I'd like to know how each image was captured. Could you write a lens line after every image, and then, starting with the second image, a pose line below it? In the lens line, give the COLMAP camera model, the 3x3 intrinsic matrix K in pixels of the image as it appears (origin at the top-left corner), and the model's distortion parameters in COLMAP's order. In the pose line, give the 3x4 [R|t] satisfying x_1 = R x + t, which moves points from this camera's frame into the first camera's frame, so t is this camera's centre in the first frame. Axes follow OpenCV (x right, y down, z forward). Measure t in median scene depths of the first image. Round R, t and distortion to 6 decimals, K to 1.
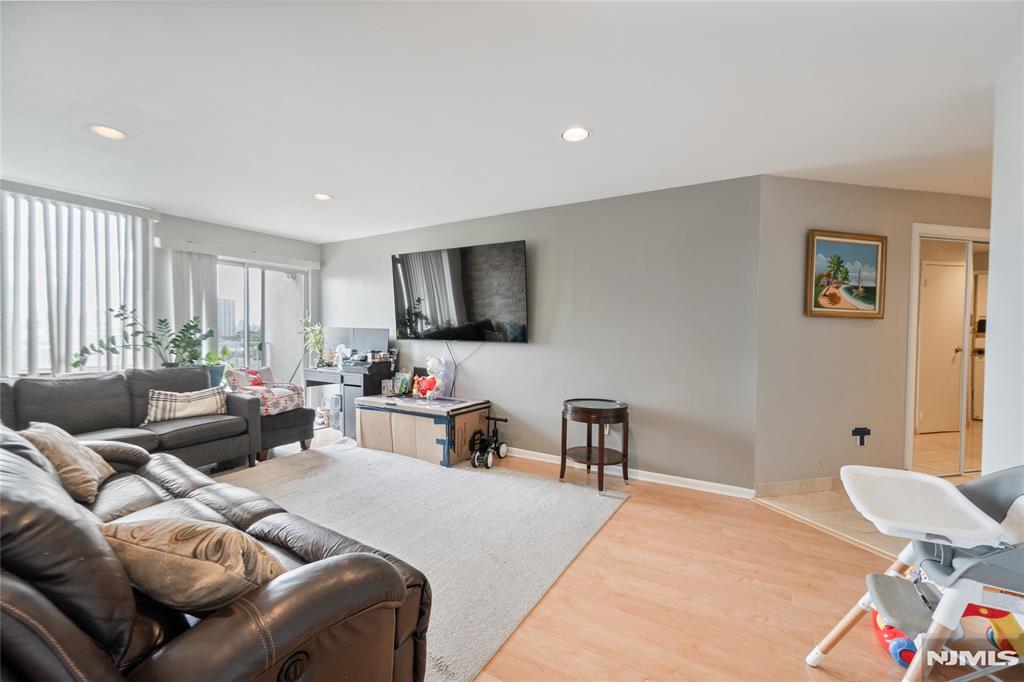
lens RADIAL K [[427.7, 0, 498.9], [0, 427.7, 336.8], [0, 0, 1]] dist [-0.000922, -0.000098]
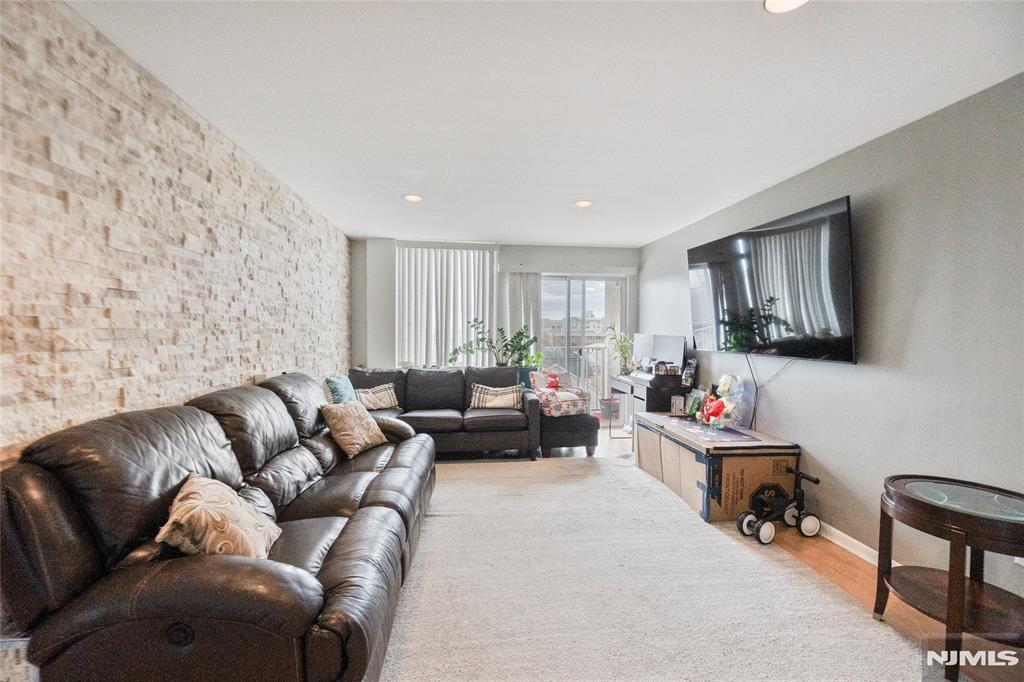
lens RADIAL K [[432.2, 0, 509.0], [0, 432.2, 336.3], [0, 0, 1]] dist [-0.000361, 0.000049]
pose [[0.616518, 0.008050, -0.787299, 0.246670], [-0.013641, 0.999907, -0.000458, -0.016987], [0.787222, 0.011022, 0.616571, 0.233277]]
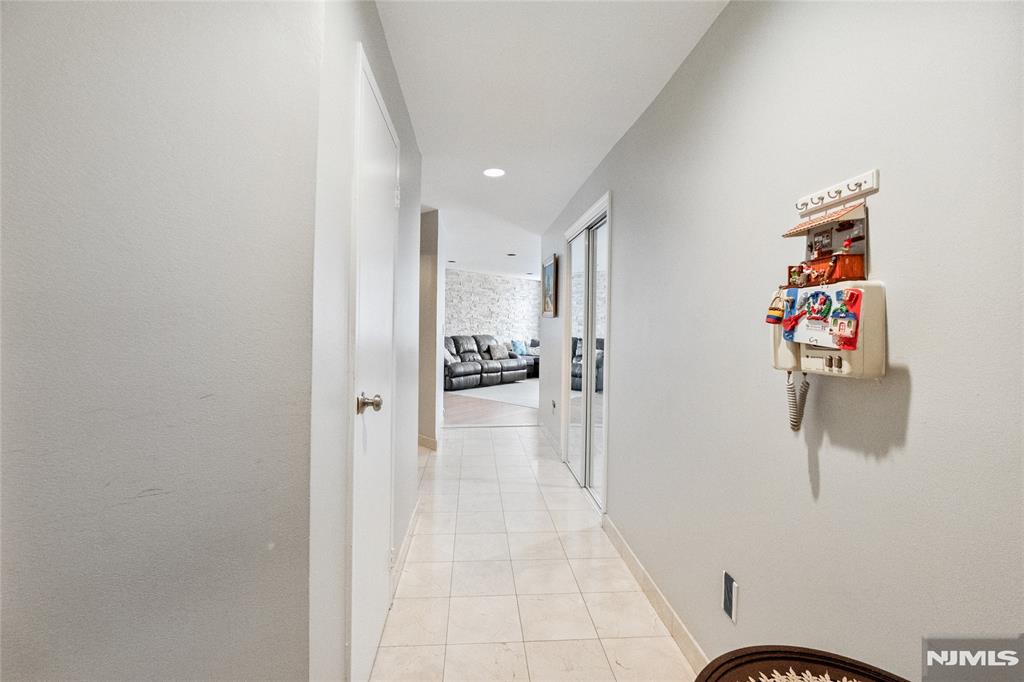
lens RADIAL K [[432.2, 0, 509.0], [0, 432.2, 336.3], [0, 0, 1]] dist [-0.000361, 0.000049]
pose [[-0.154118, 0.020626, -0.987837, 1.749954], [-0.033512, 0.999098, 0.026090, -0.009361], [0.987484, 0.037125, -0.153288, 0.869154]]
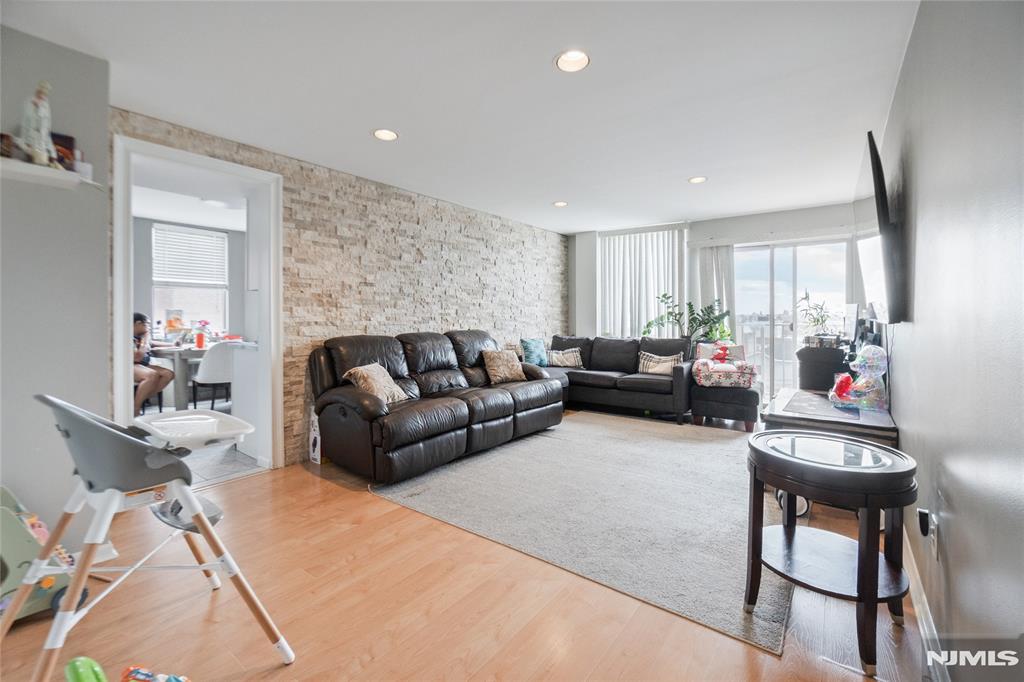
lens RADIAL K [[441.2, 0, 515.5], [0, 441.2, 315.3], [0, 0, 1]] dist [-0.024900, -0.000017]
pose [[-0.082513, -0.008902, -0.996550, 0.618971], [-0.014652, 0.999863, -0.007719, 0.017016], [0.996482, 0.013965, -0.082632, 0.594164]]
